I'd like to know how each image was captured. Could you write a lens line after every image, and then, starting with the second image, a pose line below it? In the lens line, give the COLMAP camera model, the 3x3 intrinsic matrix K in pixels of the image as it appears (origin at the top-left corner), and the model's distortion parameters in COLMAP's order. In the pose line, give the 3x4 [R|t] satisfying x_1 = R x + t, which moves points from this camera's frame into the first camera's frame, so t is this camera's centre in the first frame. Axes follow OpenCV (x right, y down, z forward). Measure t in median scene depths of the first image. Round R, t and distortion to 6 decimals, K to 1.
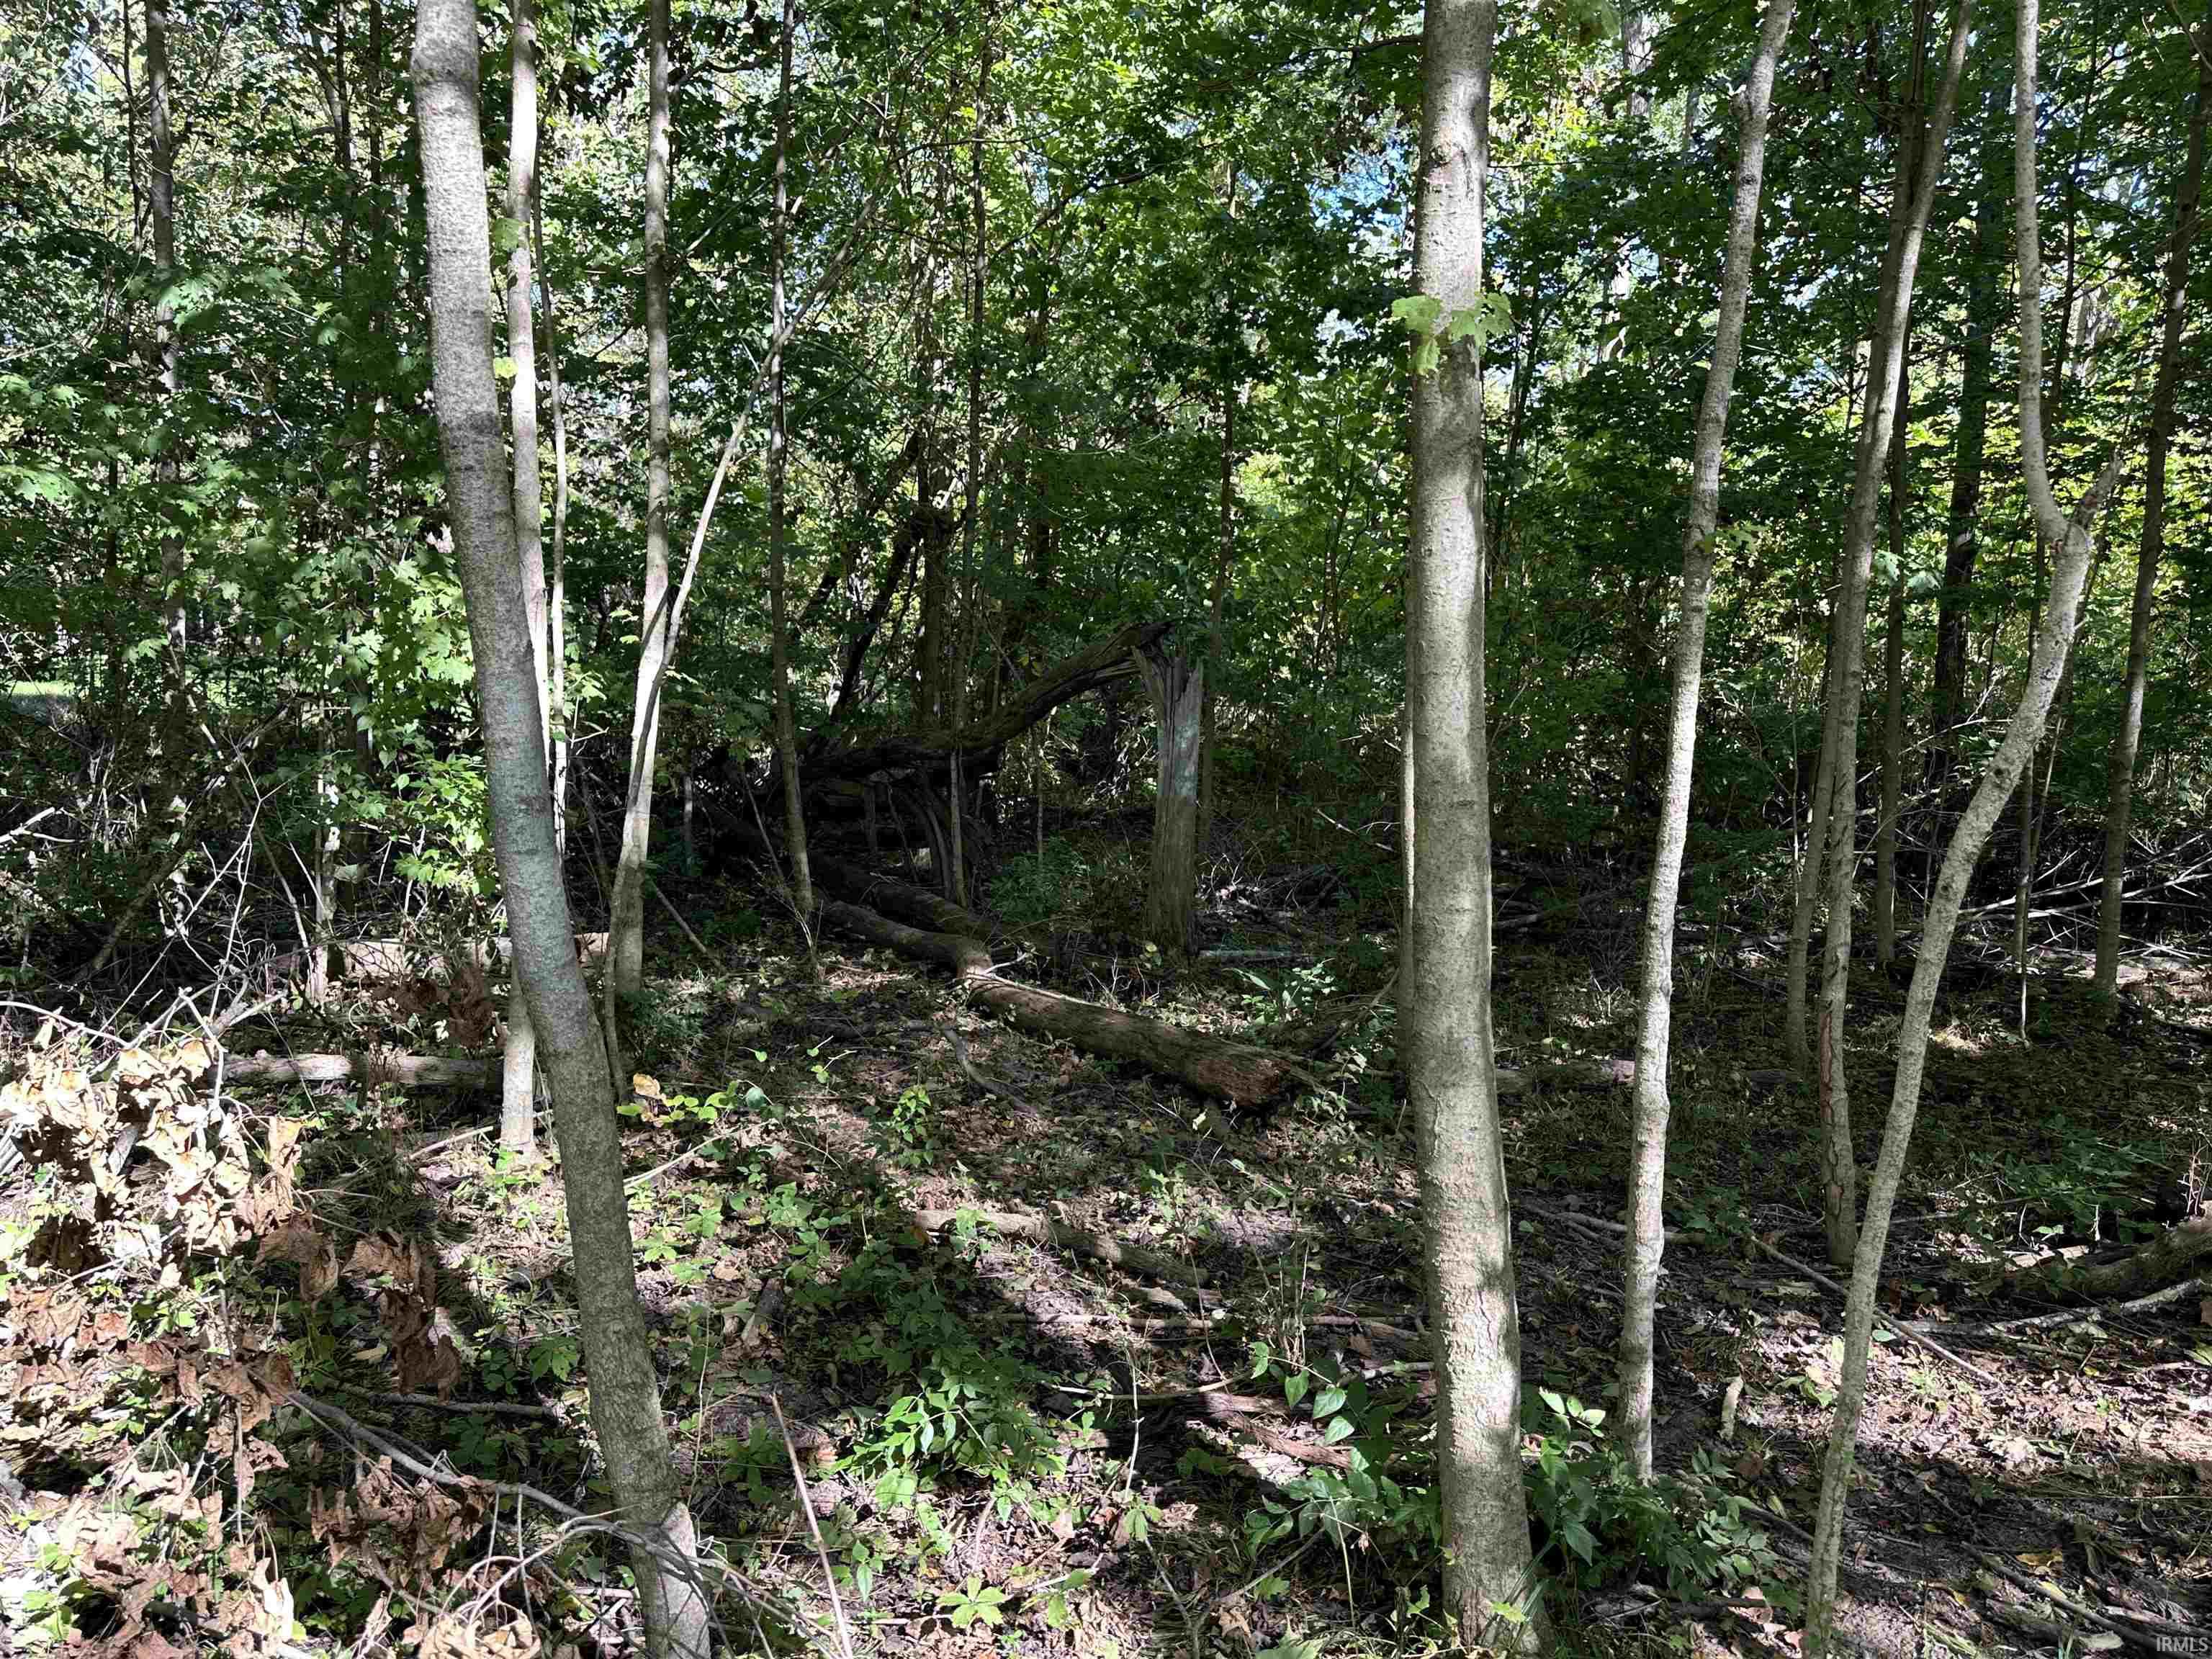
lens RADIAL K [[1510.5, 0, 1104.5], [0, 1510.5, 825.6], [0, 0, 1]] dist [0.024456, -0.029813]
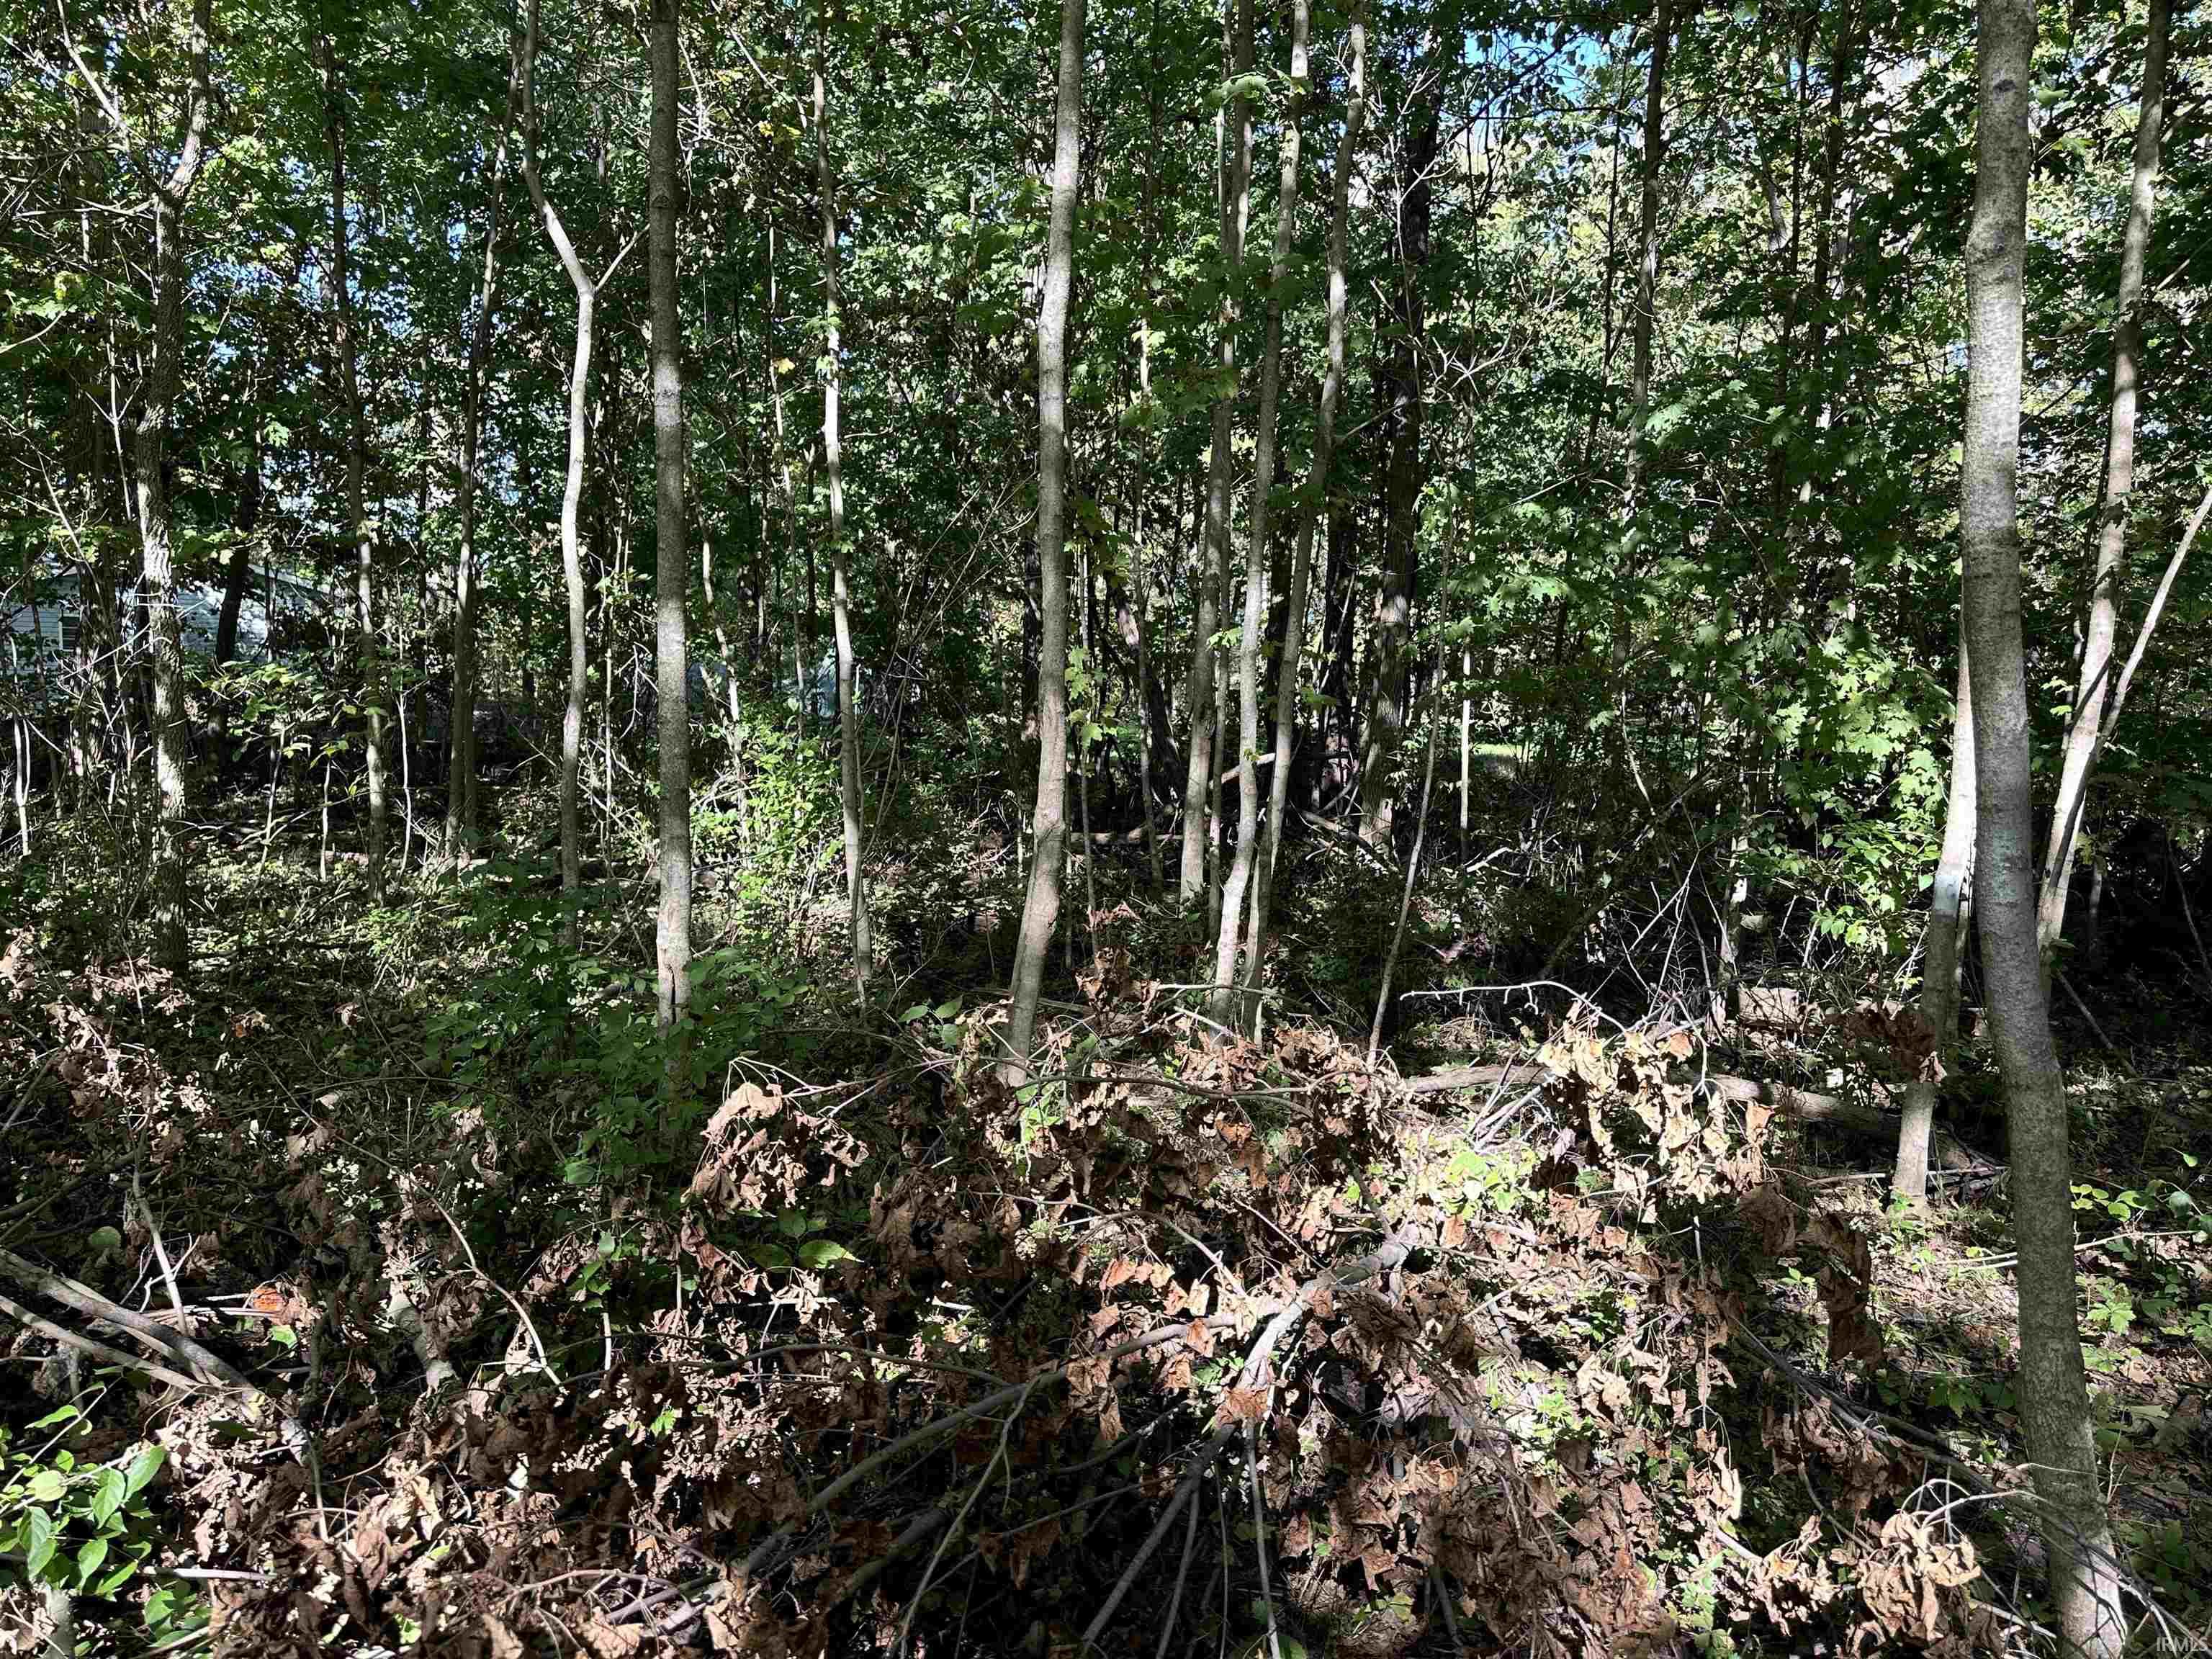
lens RADIAL K [[1591.4, 0, 1106.3], [0, 1591.4, 839.3], [0, 0, 1]] dist [0.075085, -0.091762]
pose [[0.693340, 0.057838, -0.718286, 0.011128], [-0.084809, 0.996396, -0.001631, 0.015440], [0.715603, 0.062048, 0.695746, -0.176835]]
